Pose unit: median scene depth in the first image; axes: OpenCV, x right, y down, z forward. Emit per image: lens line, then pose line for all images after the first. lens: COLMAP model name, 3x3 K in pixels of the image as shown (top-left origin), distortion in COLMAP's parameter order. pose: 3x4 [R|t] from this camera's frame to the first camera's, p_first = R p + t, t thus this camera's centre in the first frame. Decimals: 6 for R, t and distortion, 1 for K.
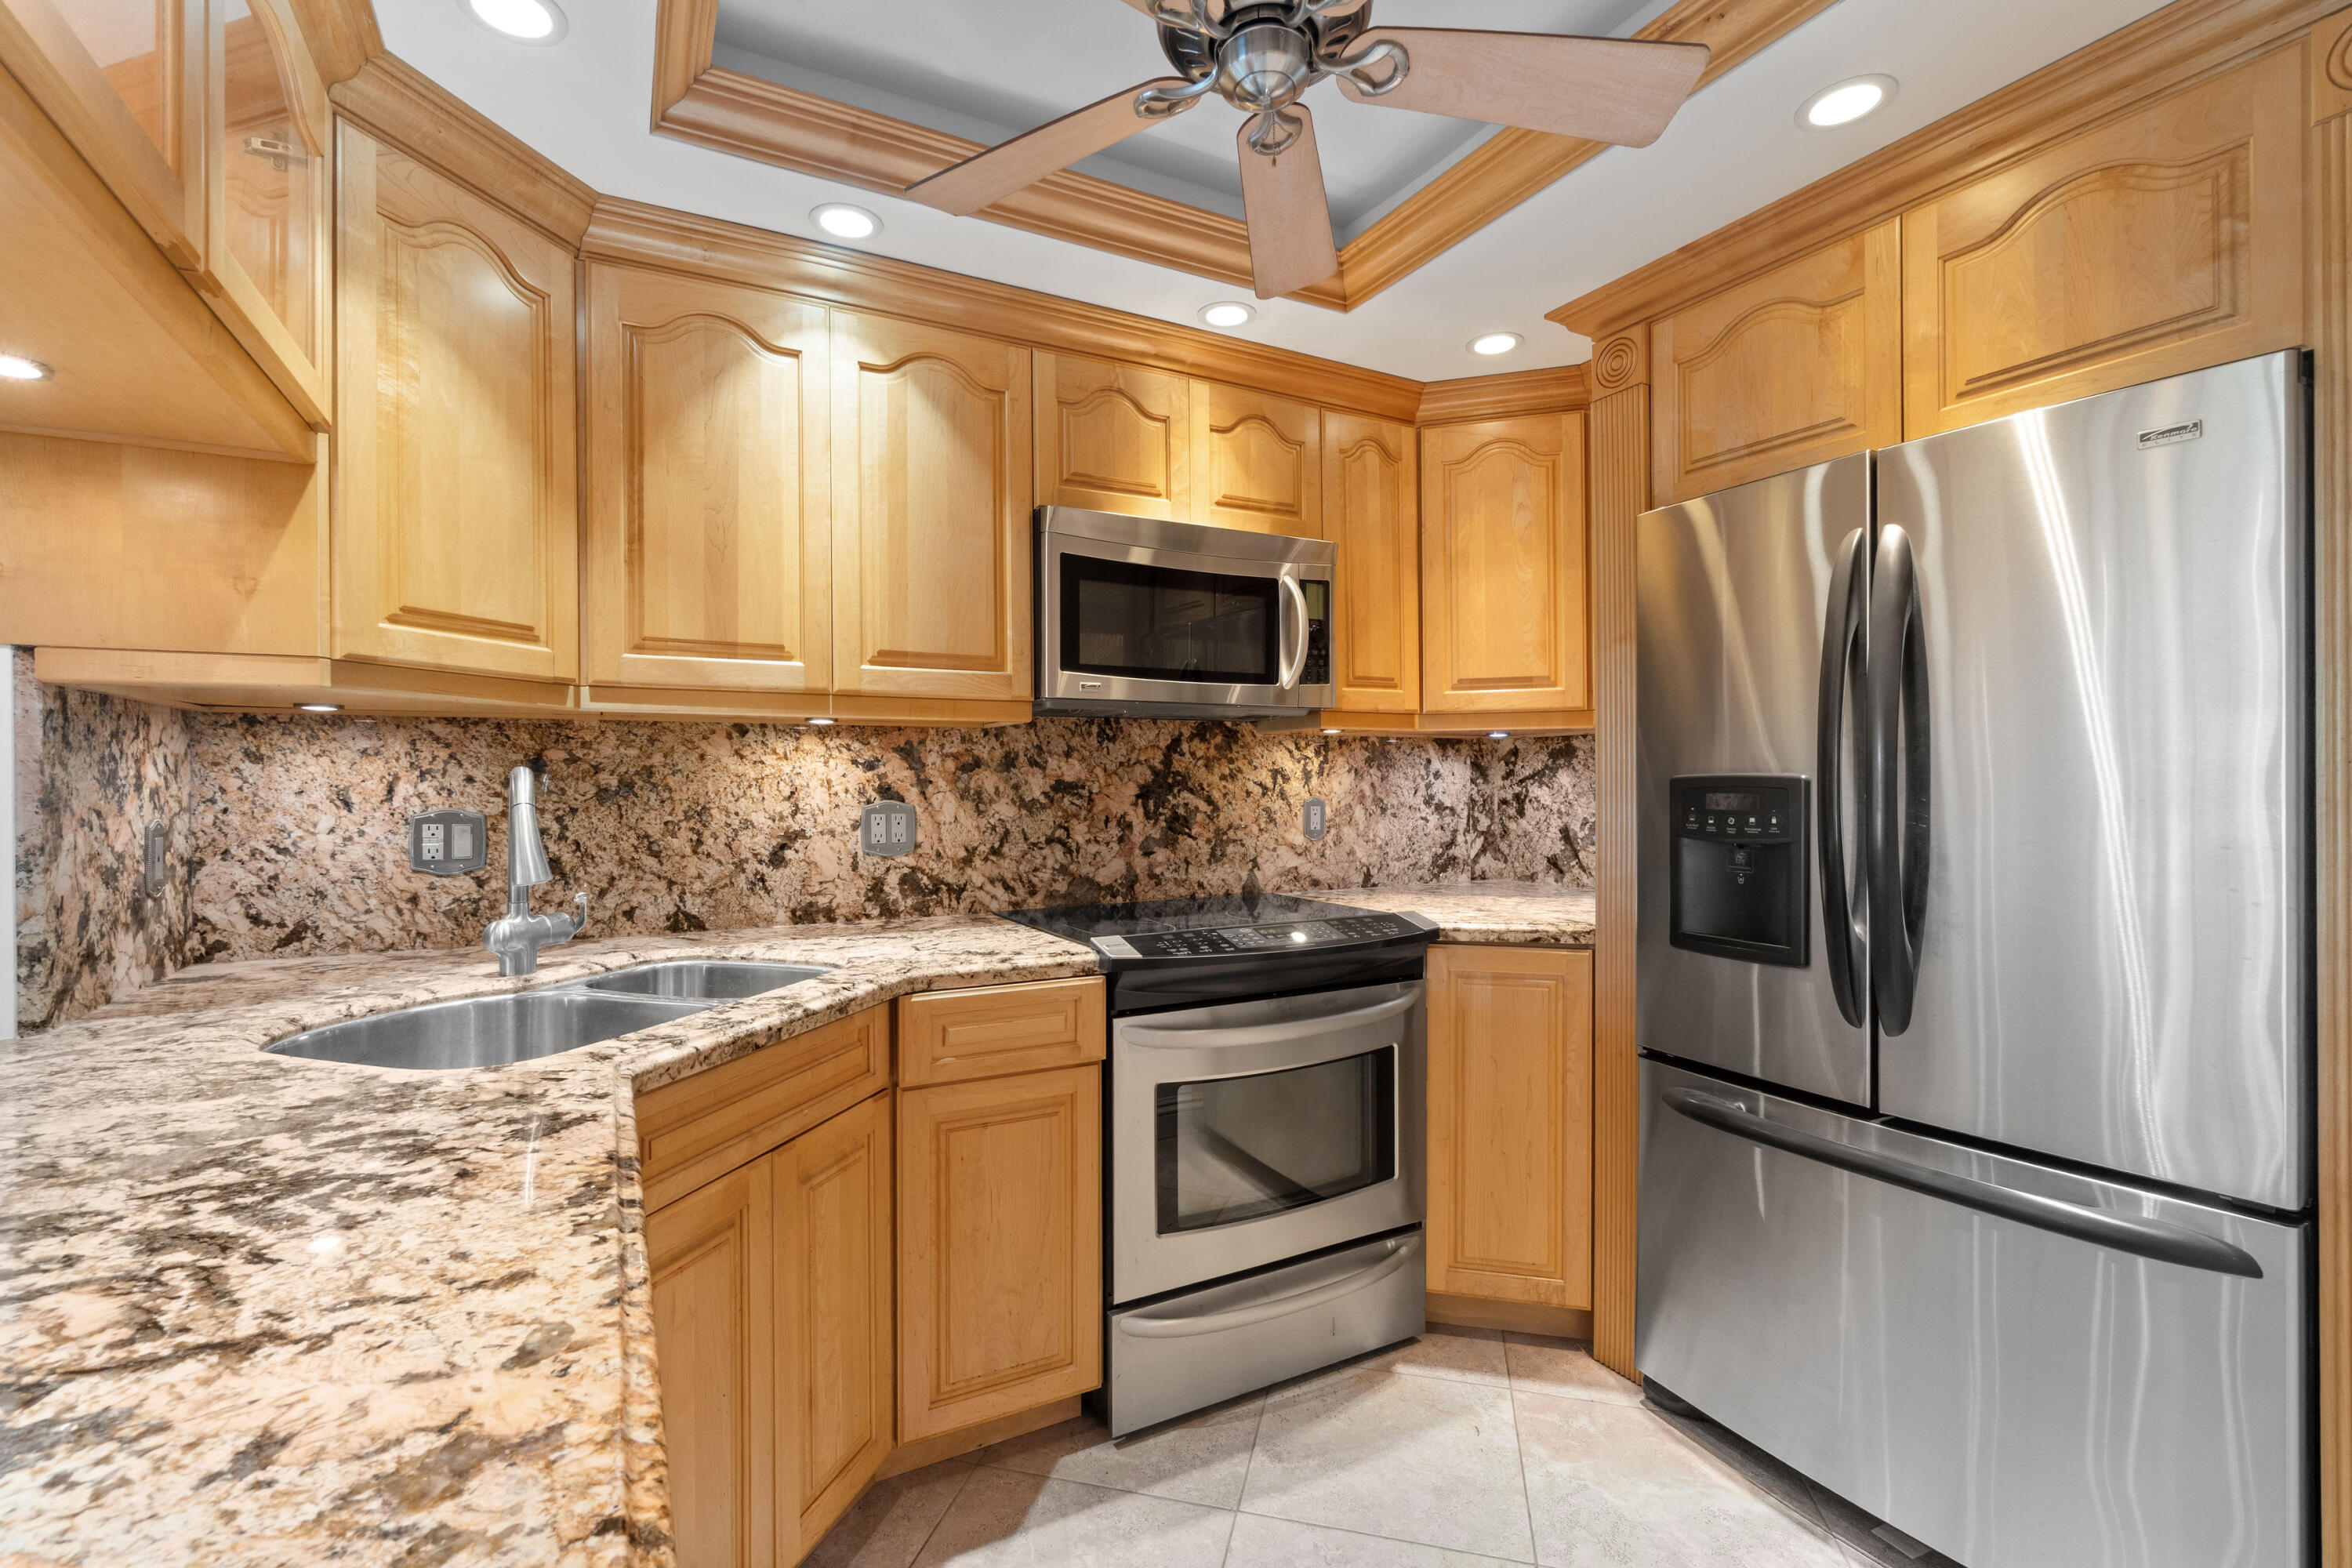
lens RADIAL K [[1011.8, 0, 1157.1], [0, 1011.8, 782.5], [0, 0, 1]] dist [-0.017281, 0.001752]
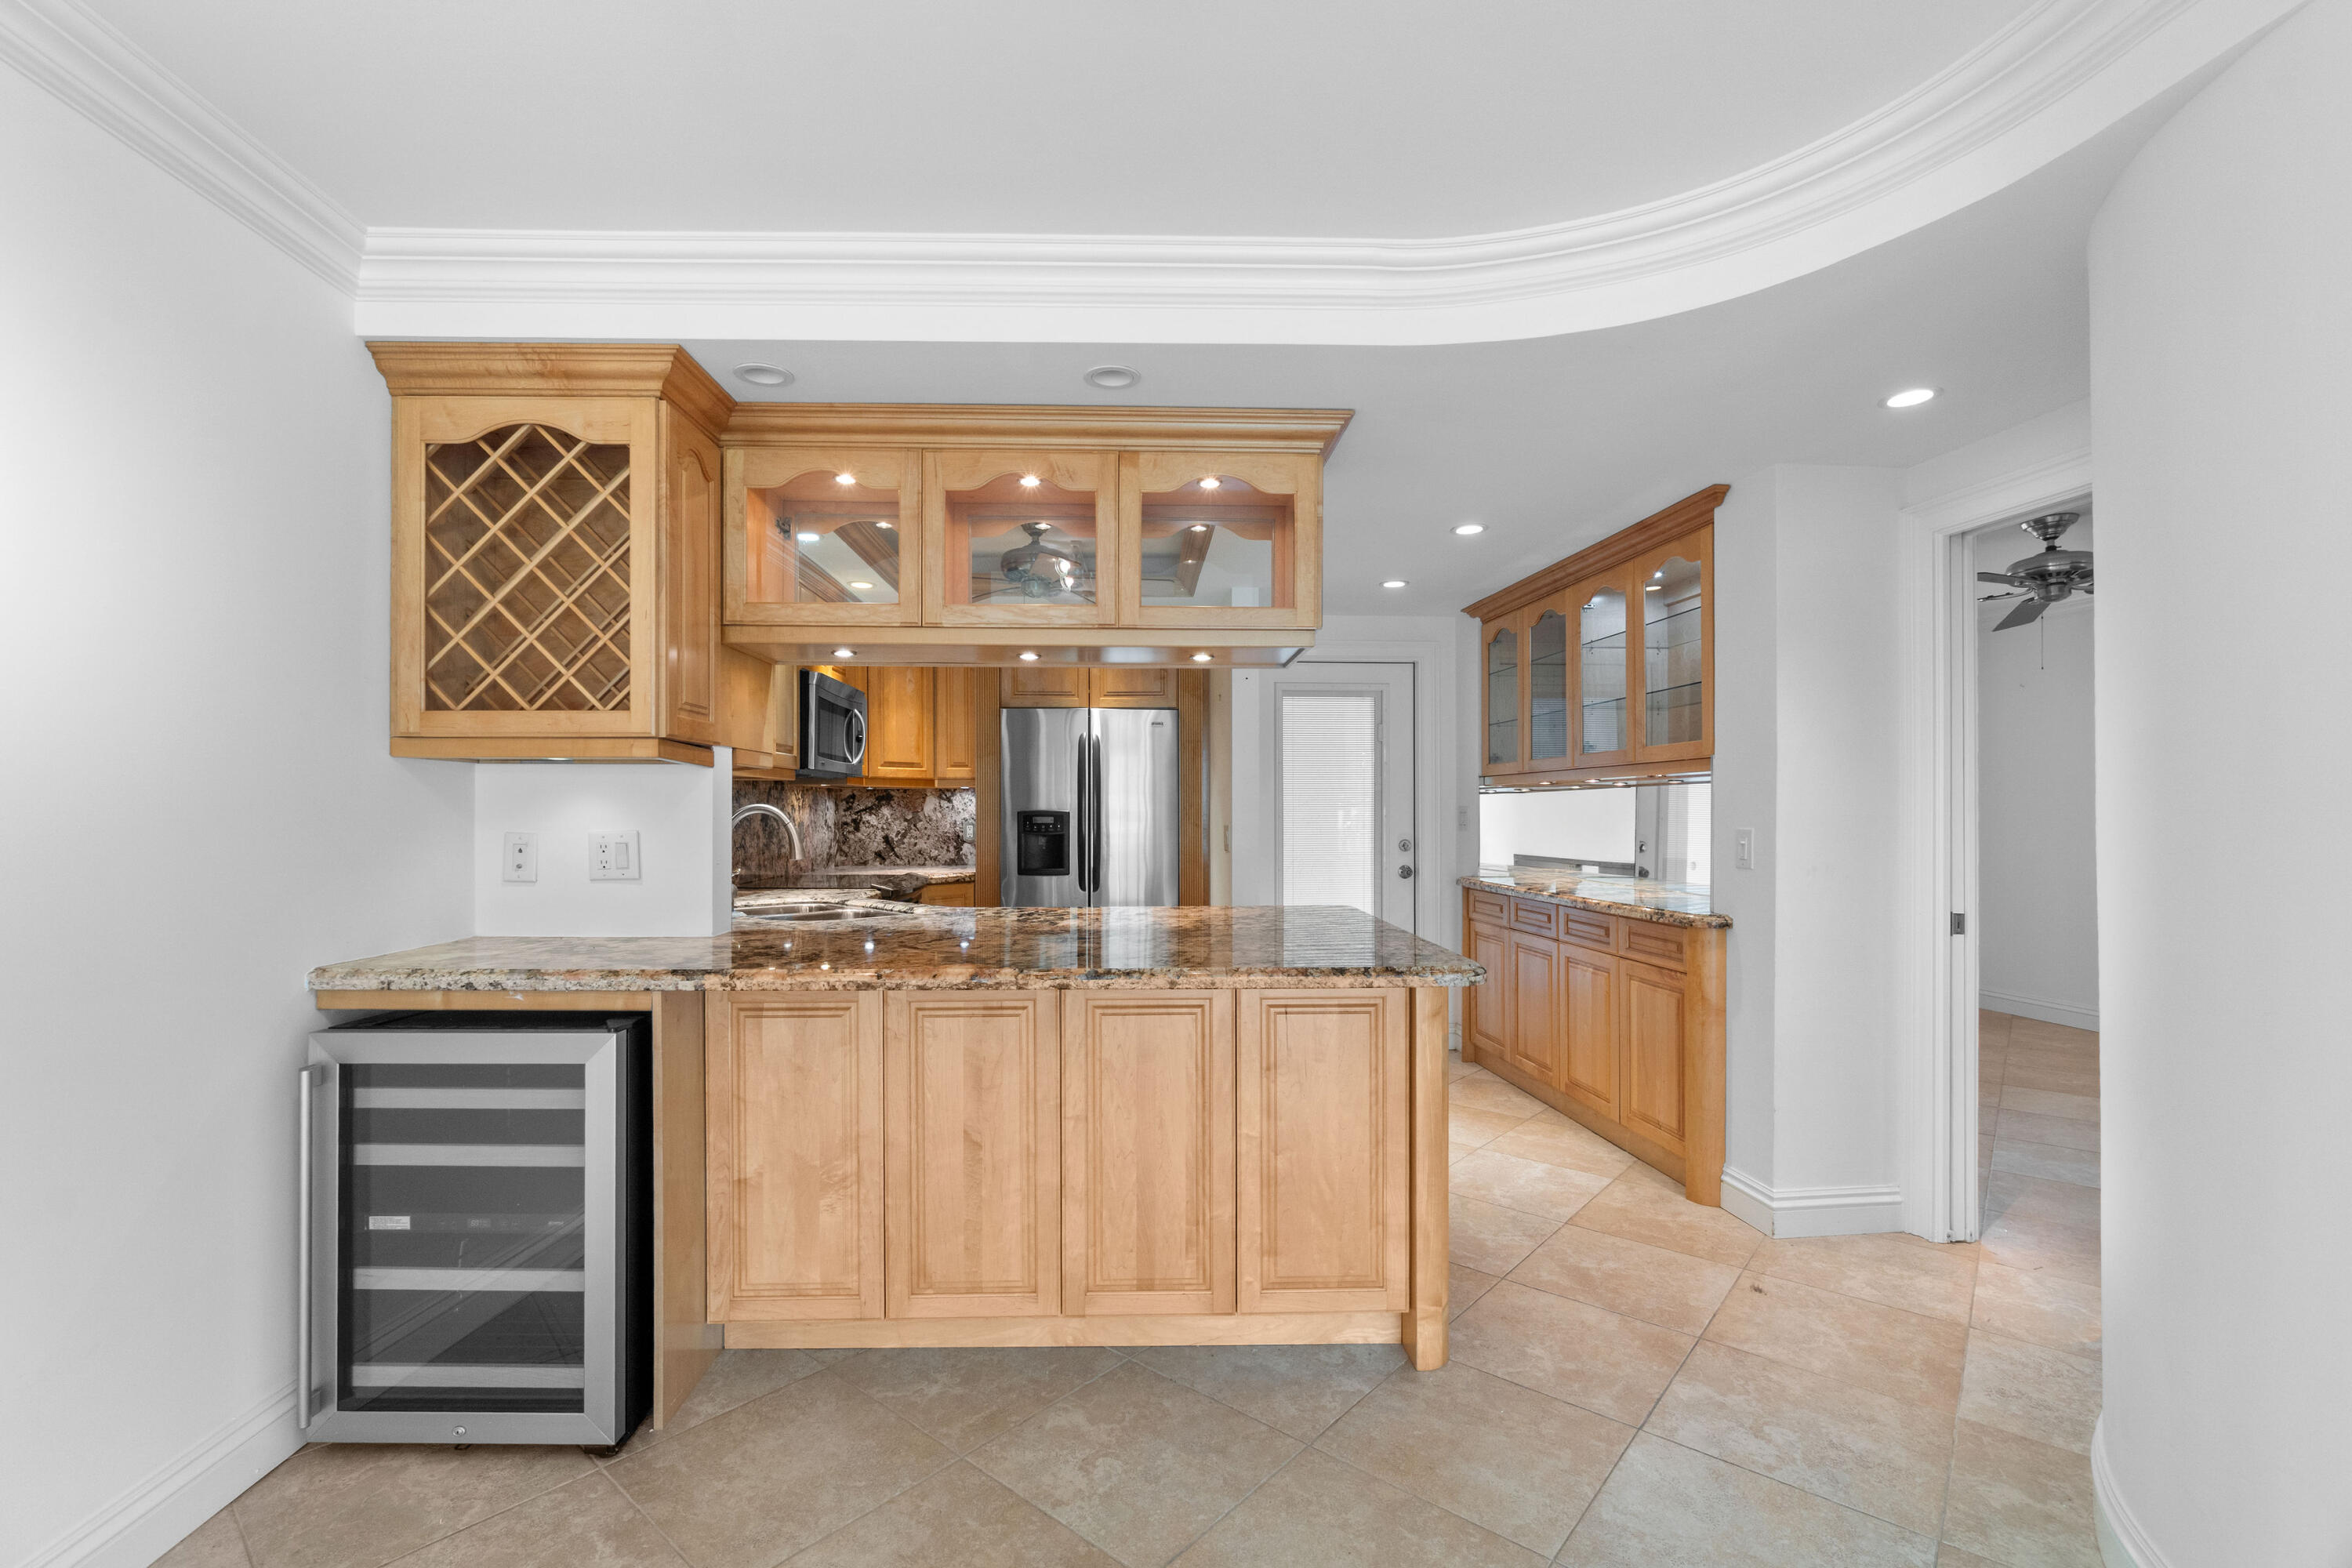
lens RADIAL K [[1011.8, 0, 1156.0], [0, 1011.8, 803.9], [0, 0, 1]] dist [-0.017281, 0.001752]
pose [[0.432069, 0.010484, 0.901779, -1.549880], [-0.001237, 0.999938, -0.011032, 0.004415], [-0.901840, 0.003651, 0.432056, -0.432392]]
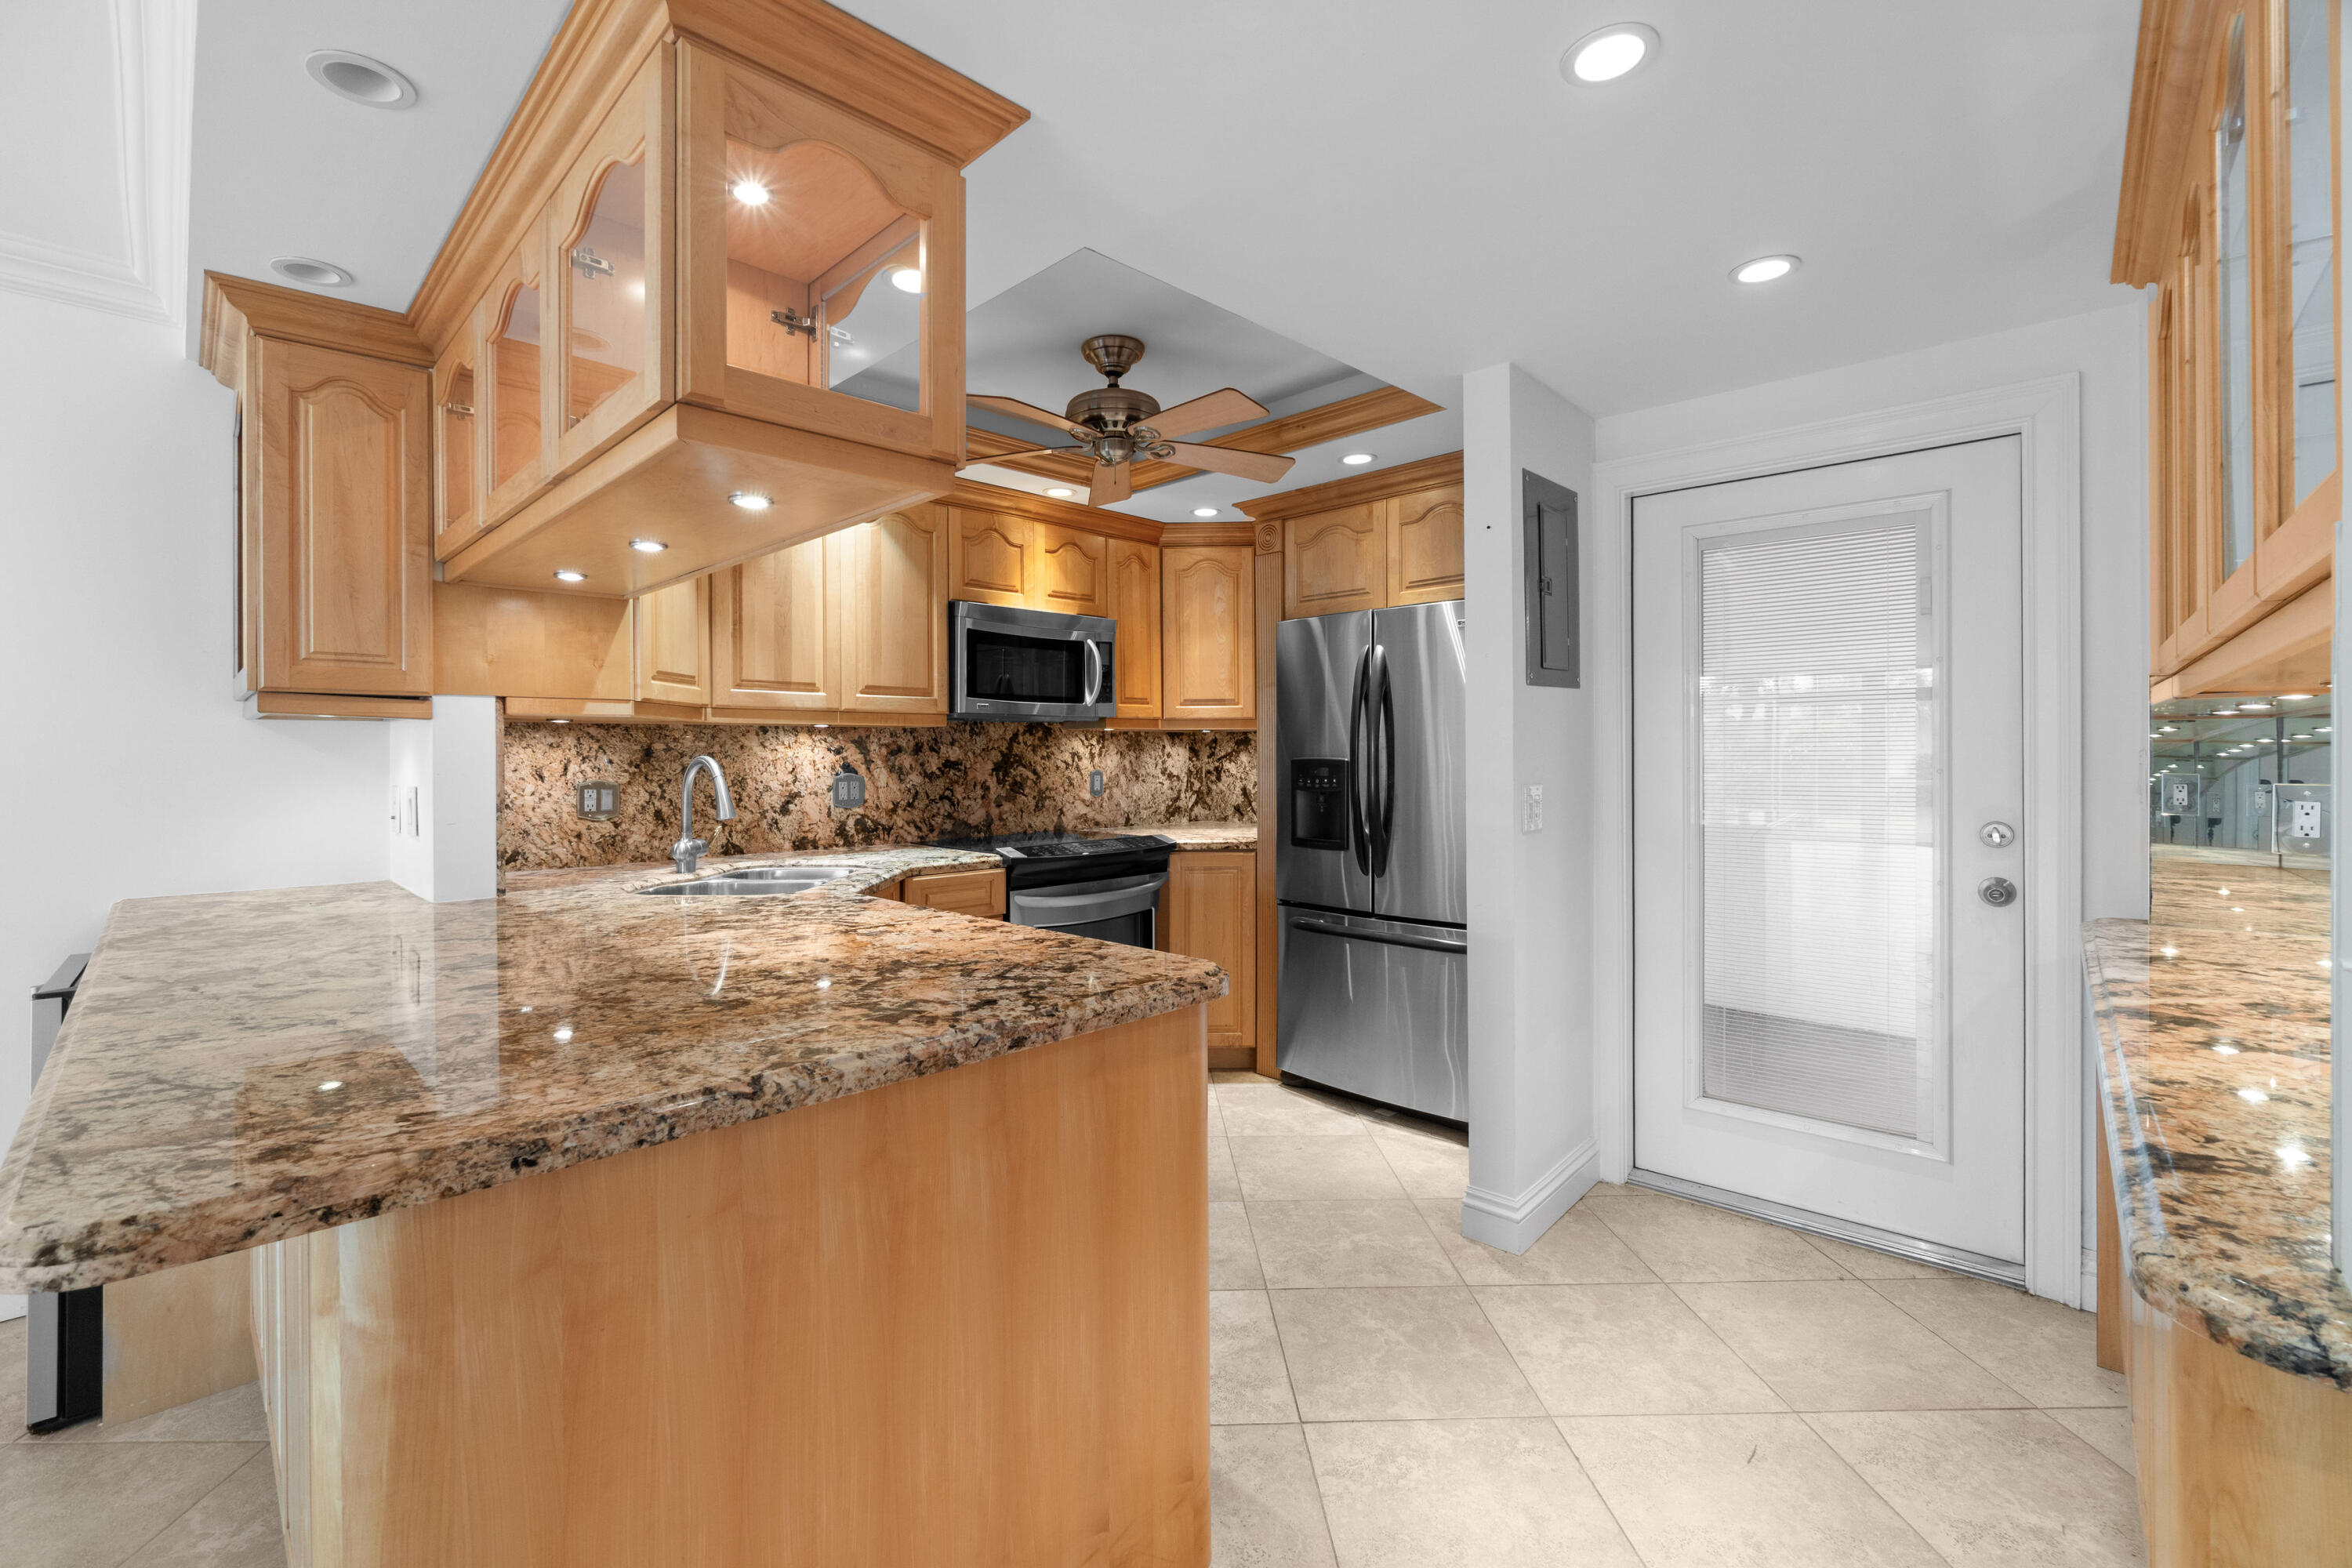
lens RADIAL K [[1011.8, 0, 1177.9], [0, 1011.8, 758.9], [0, 0, 1]] dist [-0.017281, 0.001752]
pose [[0.953454, -0.001275, 0.301534, -0.262661], [-0.000352, 0.999986, 0.005341, -0.014542], [-0.301537, -0.005199, 0.953440, -0.724198]]
